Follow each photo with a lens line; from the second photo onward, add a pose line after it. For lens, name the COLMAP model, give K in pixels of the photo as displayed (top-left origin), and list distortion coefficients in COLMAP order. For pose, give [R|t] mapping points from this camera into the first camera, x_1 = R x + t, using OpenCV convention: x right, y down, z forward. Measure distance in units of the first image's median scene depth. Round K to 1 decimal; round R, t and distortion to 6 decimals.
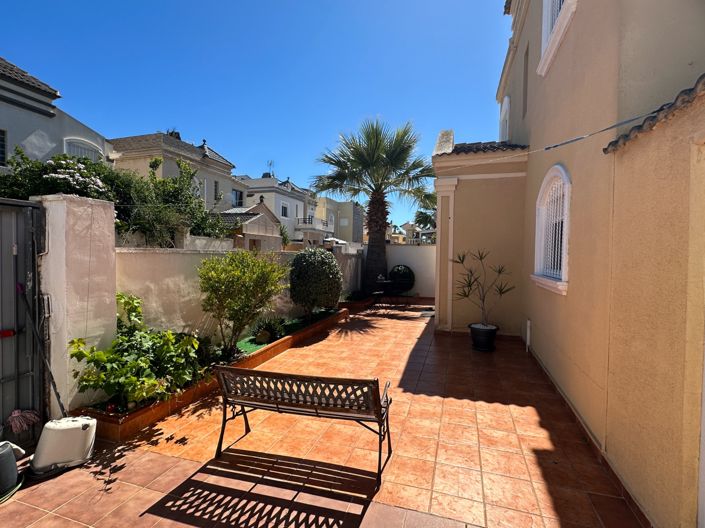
lens RADIAL K [[328.5, 0, 353.3], [0, 328.5, 261.1], [0, 0, 1]] dist [-0.001981, 0.000070]
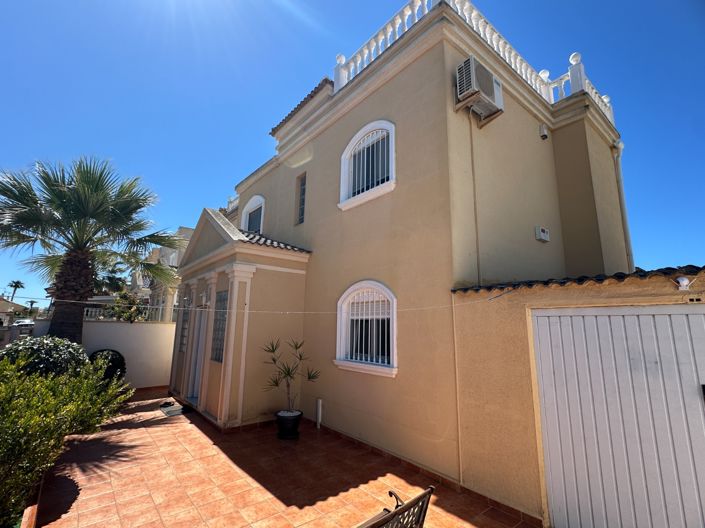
lens RADIAL K [[328.5, 0, 352.4], [0, 328.5, 265.0], [0, 0, 1]] dist [-0.001981, 0.000070]
pose [[0.551807, 0.153413, 0.819740, -0.465096], [0.009719, 0.981685, -0.190263, -0.070833], [-0.833915, 0.112955, 0.540209, 0.228070]]
